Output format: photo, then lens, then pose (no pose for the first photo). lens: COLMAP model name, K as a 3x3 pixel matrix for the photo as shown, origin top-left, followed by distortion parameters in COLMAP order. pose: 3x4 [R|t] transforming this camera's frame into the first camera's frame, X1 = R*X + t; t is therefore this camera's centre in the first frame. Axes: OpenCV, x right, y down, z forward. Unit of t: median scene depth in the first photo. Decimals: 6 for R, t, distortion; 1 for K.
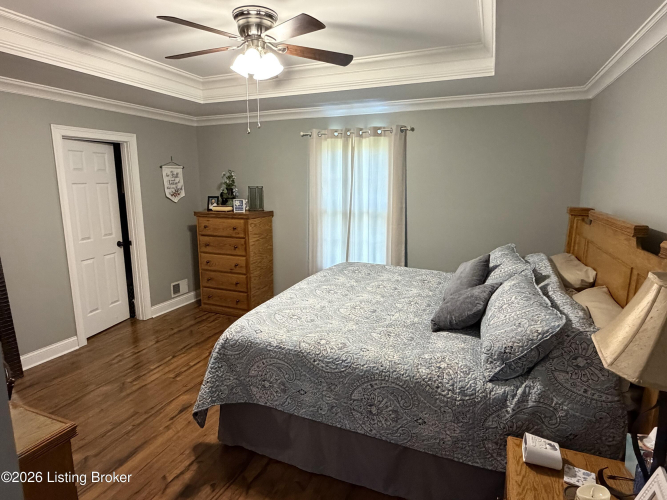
lens RADIAL K [[394.8, 0, 333.5], [0, 394.8, 250.0], [0, 0, 1]] dist [0.001753, 0.000429]
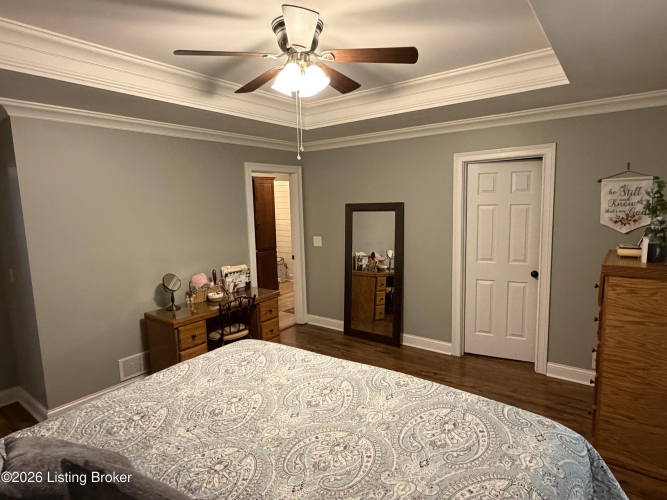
lens RADIAL K [[394.8, 0, 333.5], [0, 394.8, 250.0], [0, 0, 1]] dist [0.001753, 0.000429]
pose [[-0.267372, 0.128856, -0.954939, 0.452129], [-0.138405, 0.975607, 0.170397, -0.177739], [0.953602, 0.177728, -0.243015, 0.908992]]
